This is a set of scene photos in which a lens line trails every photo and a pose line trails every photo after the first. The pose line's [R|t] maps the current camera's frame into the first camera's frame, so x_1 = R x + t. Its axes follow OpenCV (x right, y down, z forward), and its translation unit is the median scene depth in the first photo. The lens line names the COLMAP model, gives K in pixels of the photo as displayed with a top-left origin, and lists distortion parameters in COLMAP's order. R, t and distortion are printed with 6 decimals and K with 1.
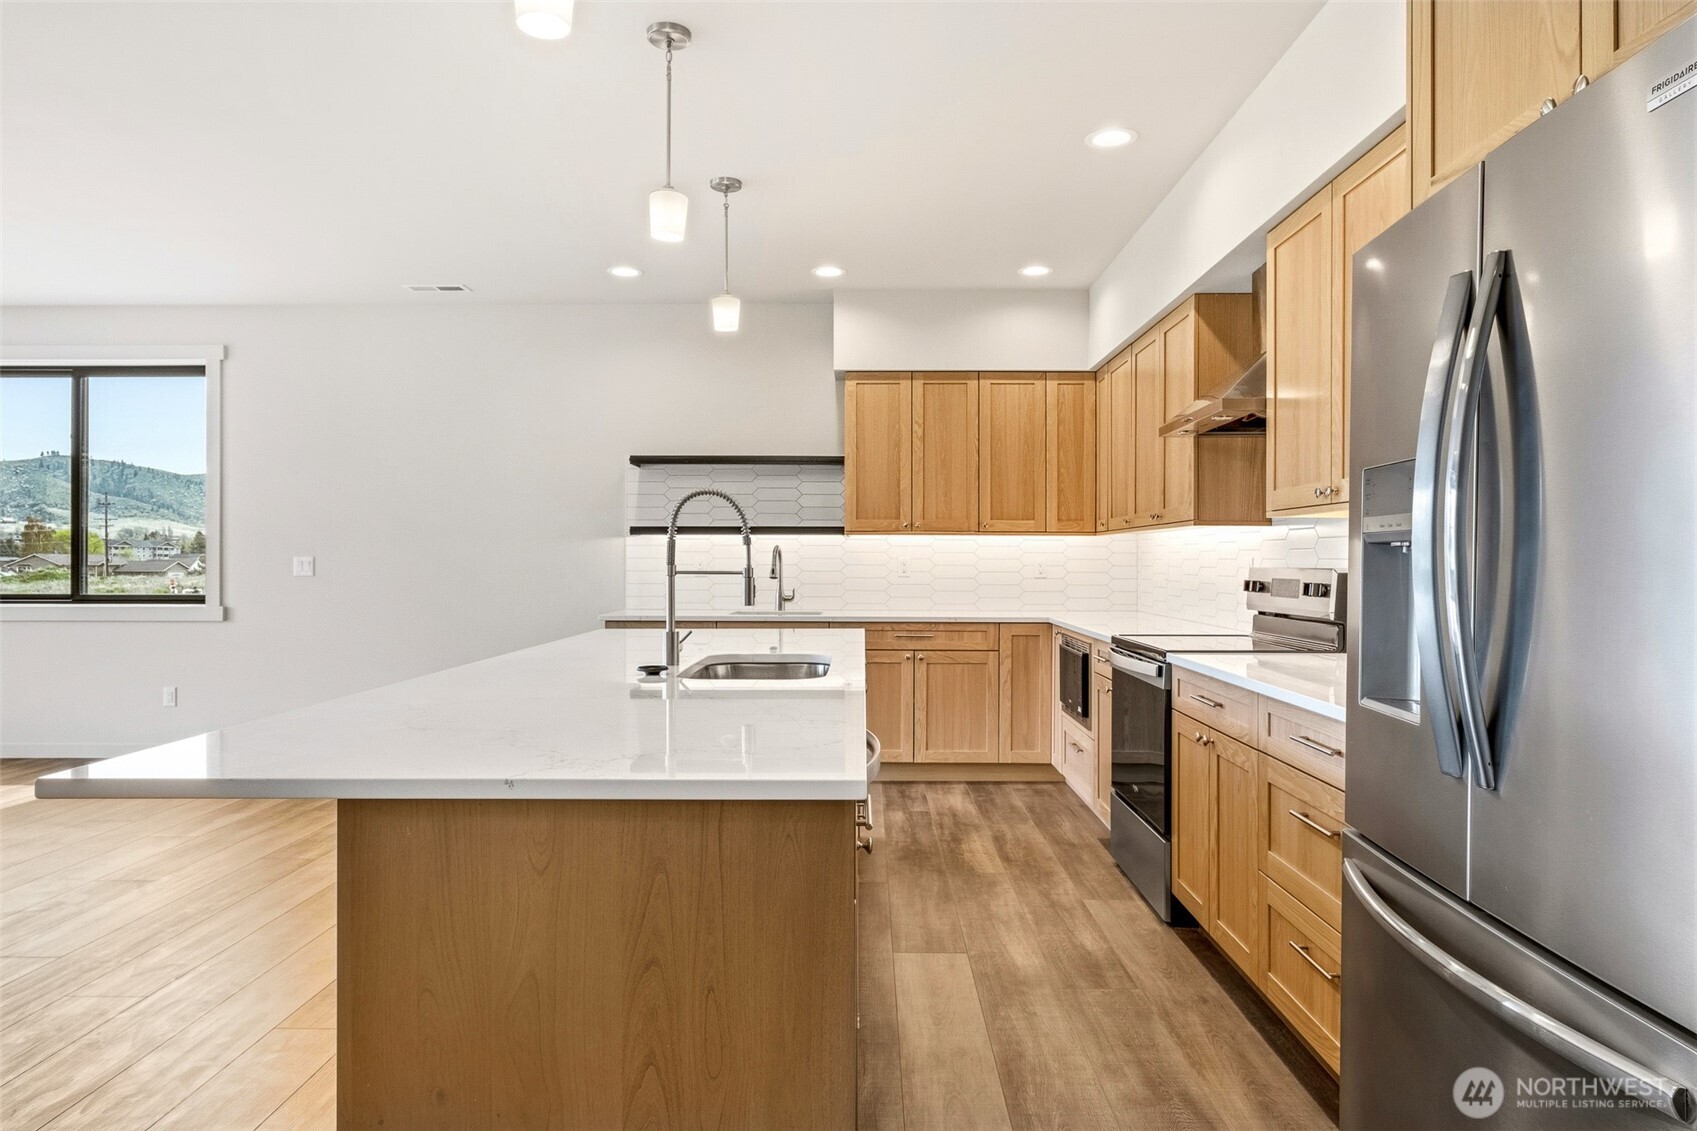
lens RADIAL K [[1038.8, 0, 848.5], [0, 1038.8, 565.5], [0, 0, 1]] dist [-0.008180, 0.004898]
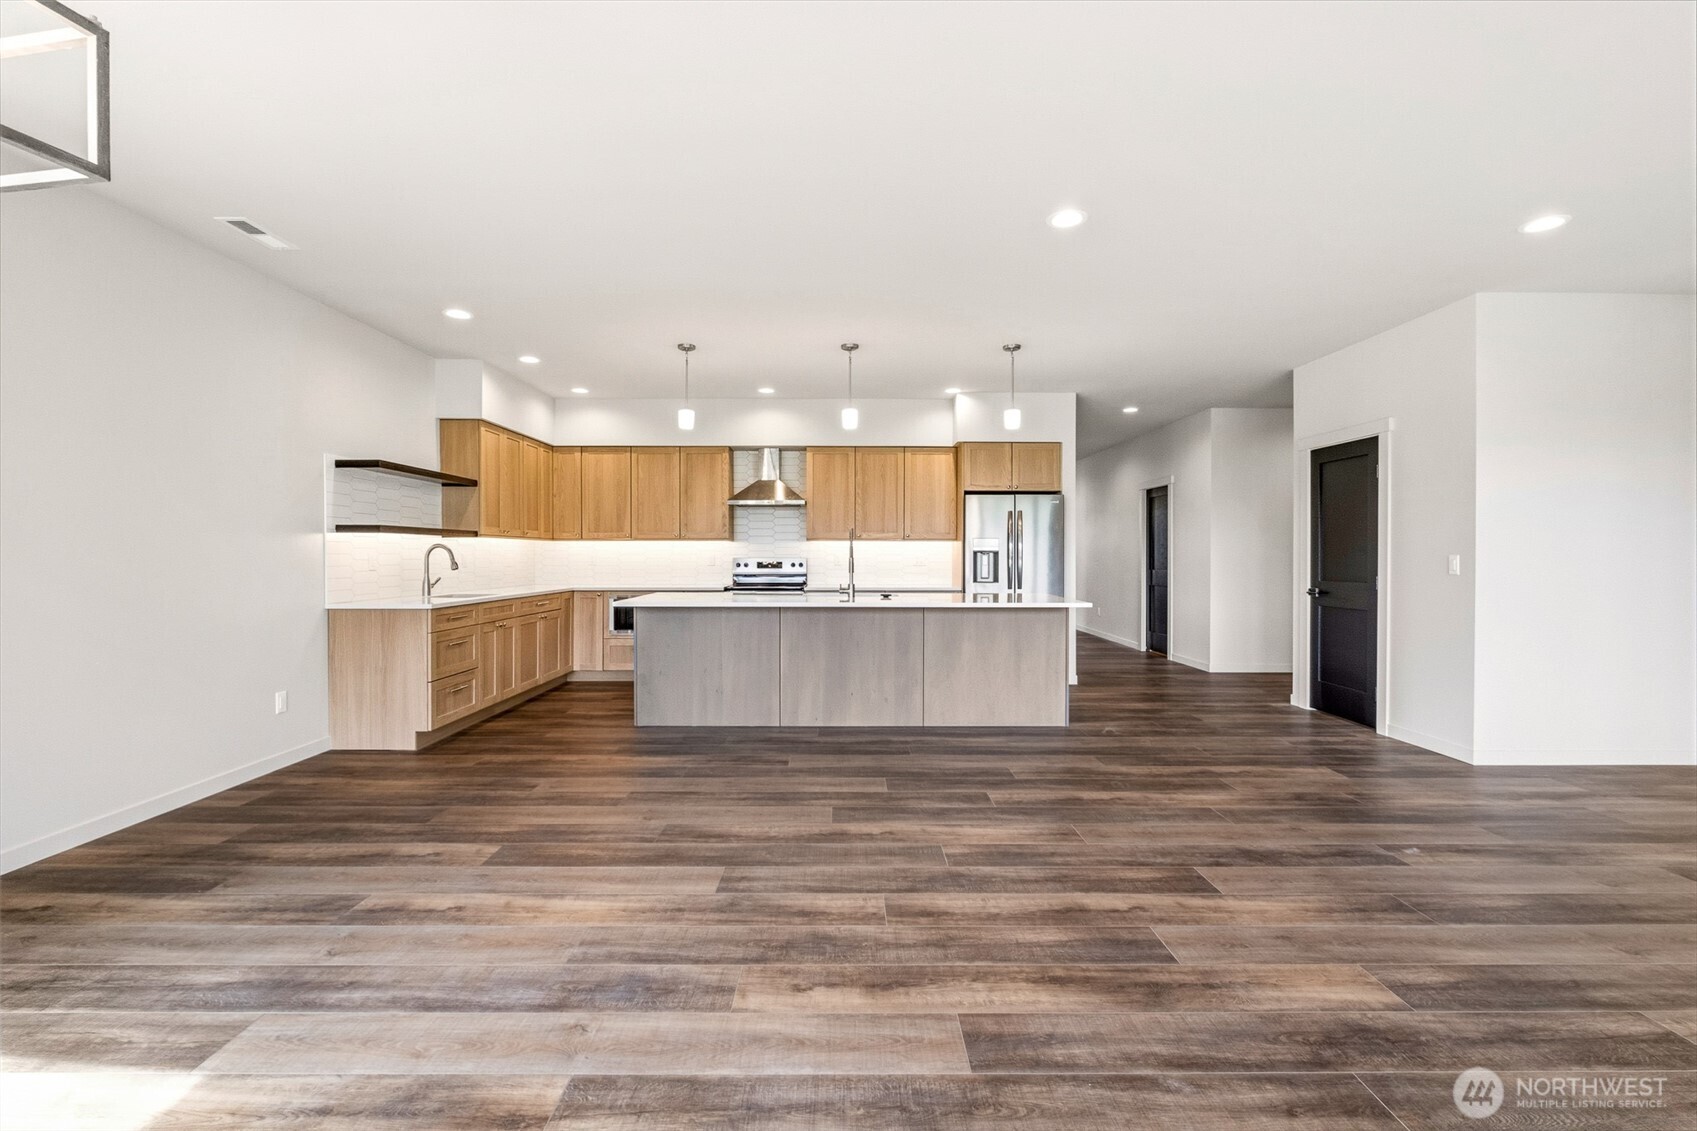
lens RADIAL K [[739.3, 0, 847.5], [0, 739.3, 562.4], [0, 0, 1]] dist [-0.004022, 0.000051]
pose [[-0.019982, -0.011242, 0.999737, -1.061859], [0.004466, 0.999926, 0.011334, -0.005053], [-0.999790, 0.004691, -0.019930, 0.562166]]
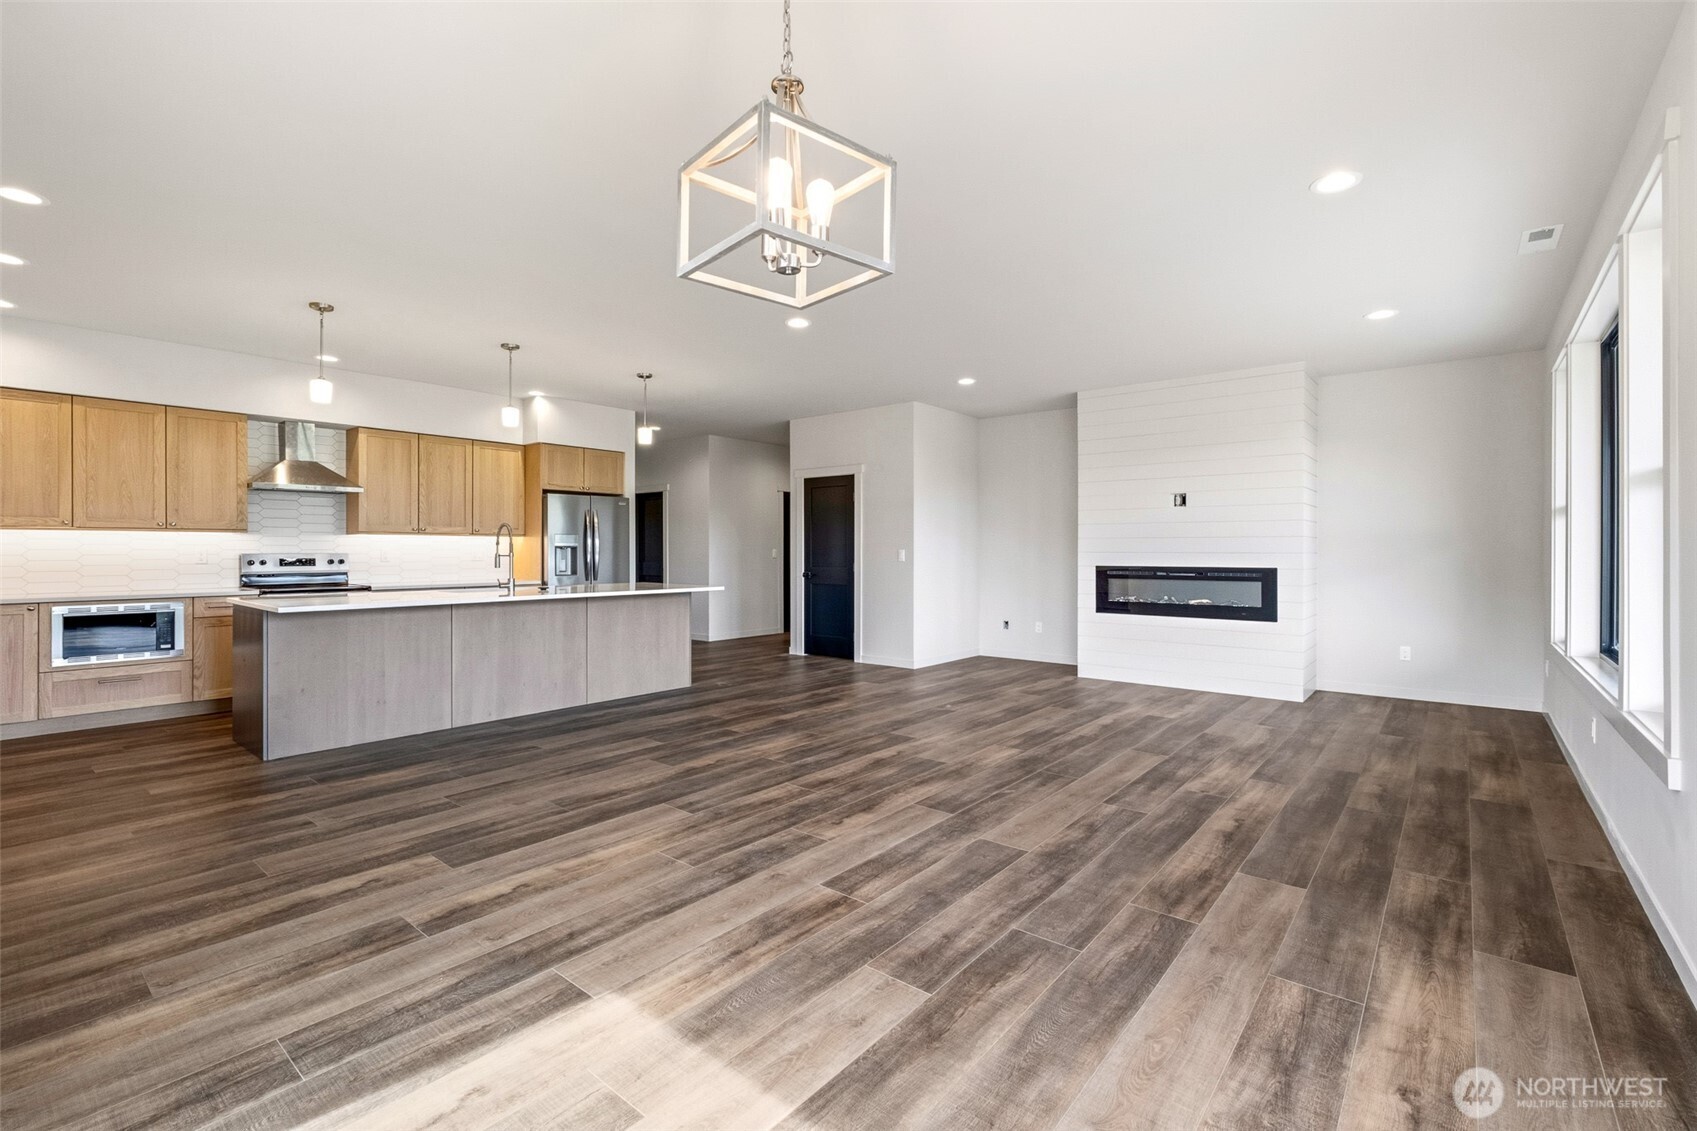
lens RADIAL K [[744.9, 0, 850.1], [0, 744.9, 551.3], [0, 0, 1]] dist [-0.002858, -0.000291]
pose [[-0.781140, -0.002560, 0.624350, -1.071394], [0.001687, 0.999979, 0.006210, -0.007520], [-0.624353, 0.005904, -0.781120, 1.033748]]
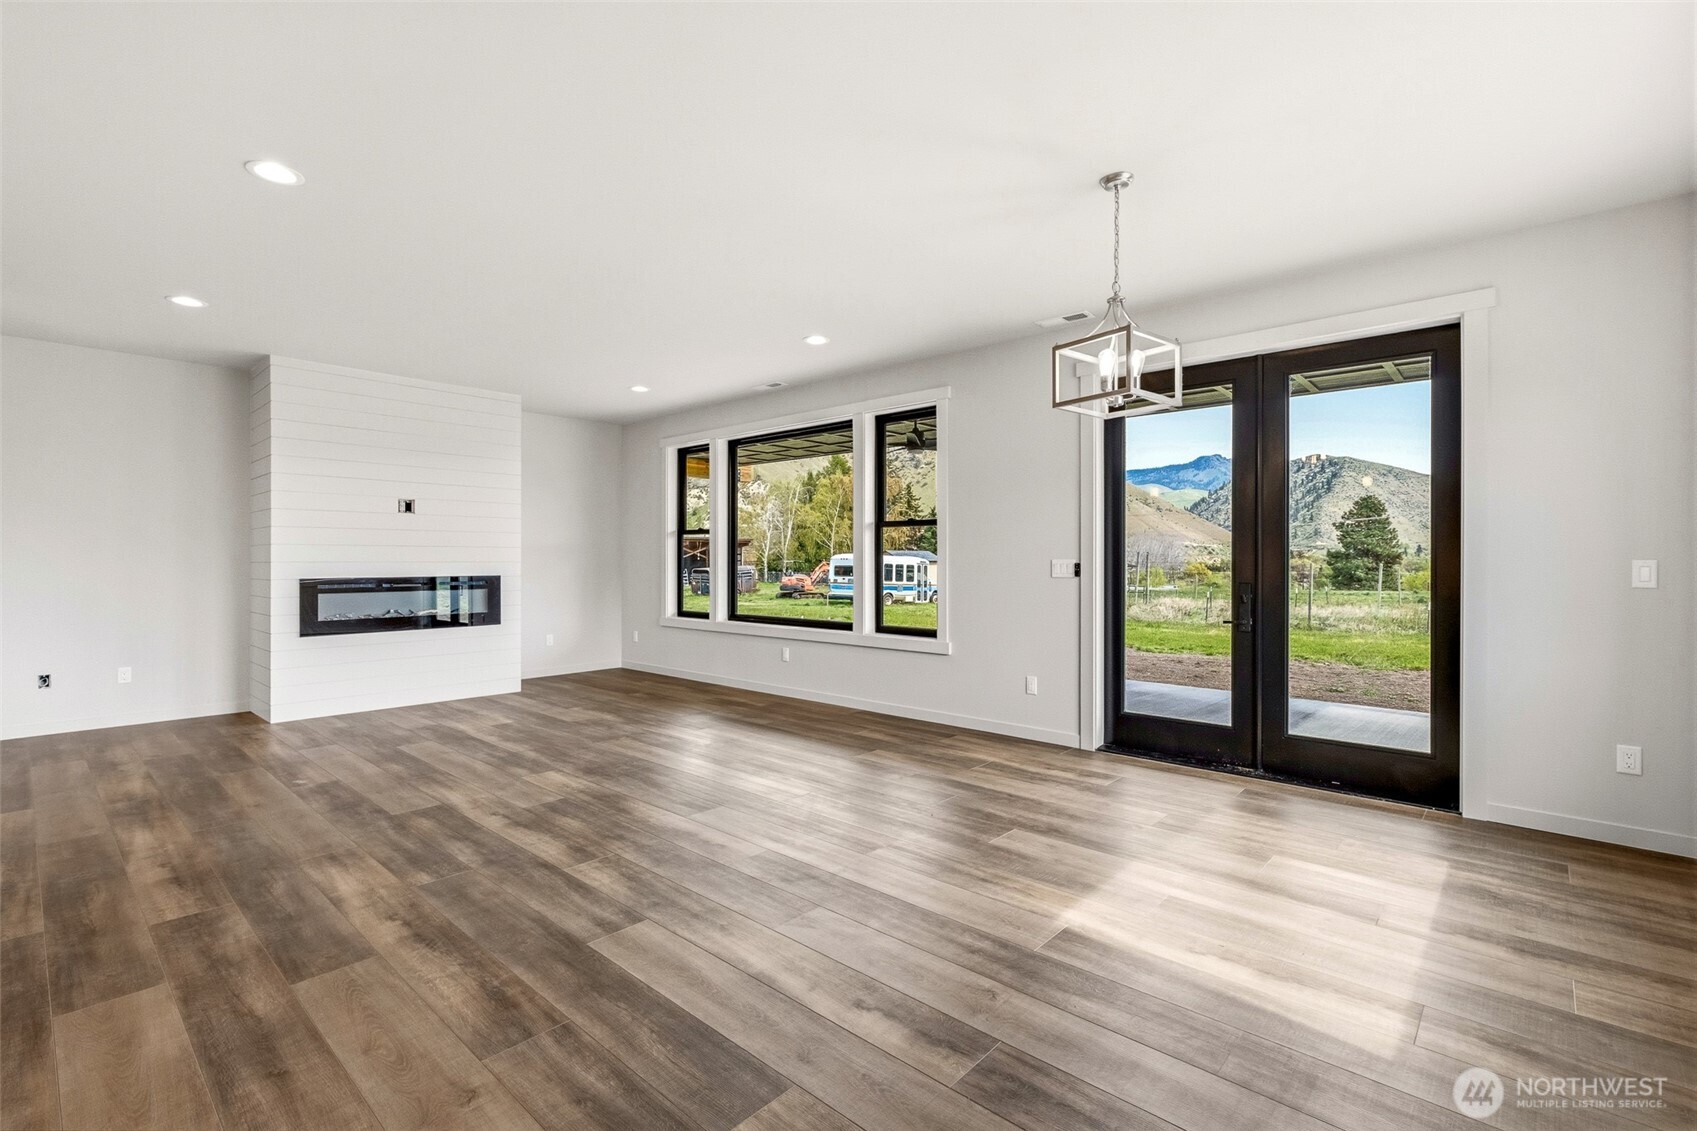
lens RADIAL K [[760.1, 0, 847.0], [0, 760.1, 562.7], [0, 0, 1]] dist [-0.000868, 0.000366]
pose [[-0.662340, -0.000309, -0.749203, -0.326128], [-0.006239, 0.999968, 0.005103, -0.006739], [0.749177, 0.008054, -0.662321, 1.030708]]
